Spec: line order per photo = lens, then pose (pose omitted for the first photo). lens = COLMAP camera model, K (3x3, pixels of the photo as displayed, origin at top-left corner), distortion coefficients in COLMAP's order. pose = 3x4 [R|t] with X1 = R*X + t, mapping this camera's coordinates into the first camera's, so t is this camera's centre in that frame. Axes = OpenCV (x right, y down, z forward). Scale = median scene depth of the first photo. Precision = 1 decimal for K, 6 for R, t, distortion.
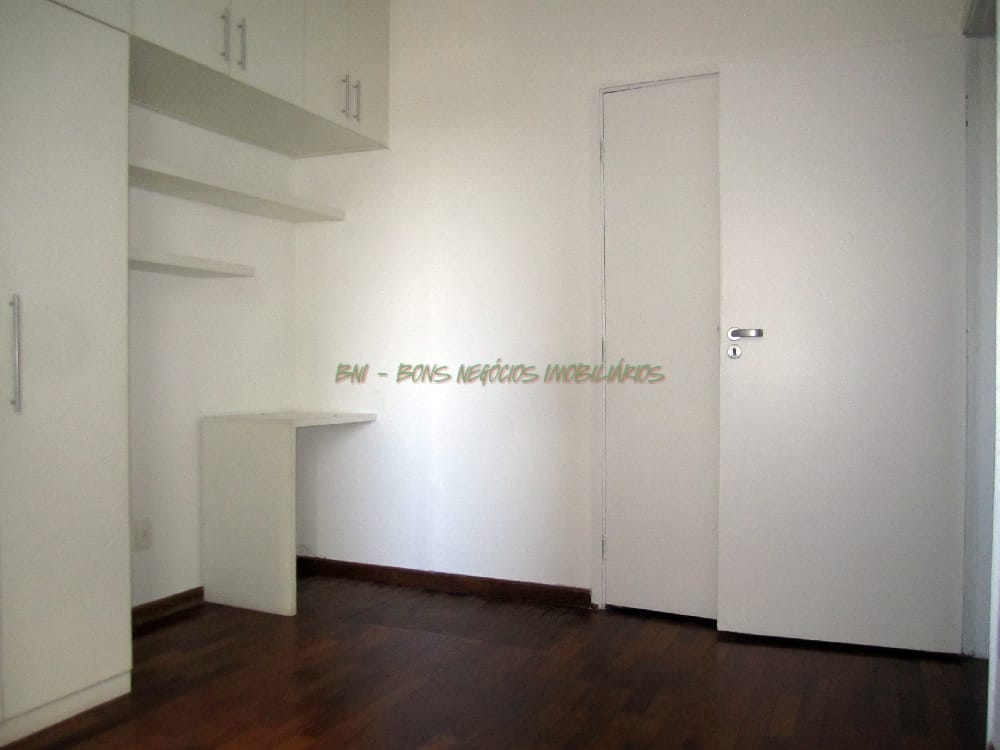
lens RADIAL K [[821.8, 0, 500.1], [0, 821.8, 375.0], [0, 0, 1]] dist [-0.063830, 0.015470]
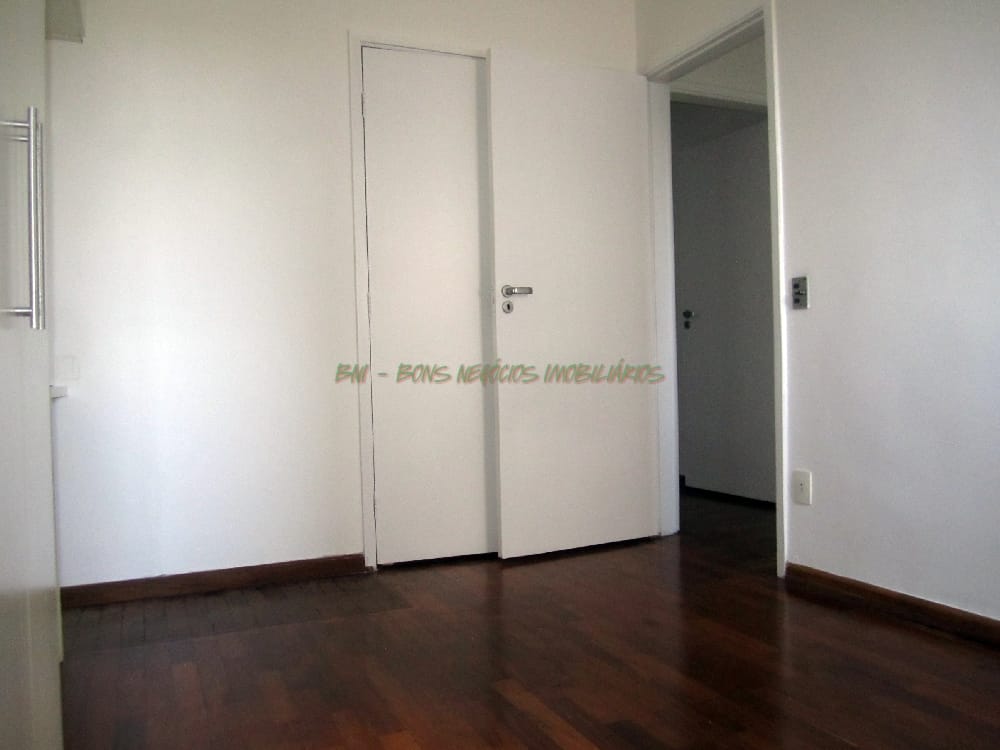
lens RADIAL K [[821.8, 0, 499.7], [0, 821.8, 373.0], [0, 0, 1]] dist [-0.063830, 0.015470]
pose [[0.660345, -0.023742, 0.750587, -0.506620], [0.033979, 0.999421, 0.001719, 0.053348], [-0.750193, 0.024370, 0.660769, 0.233226]]
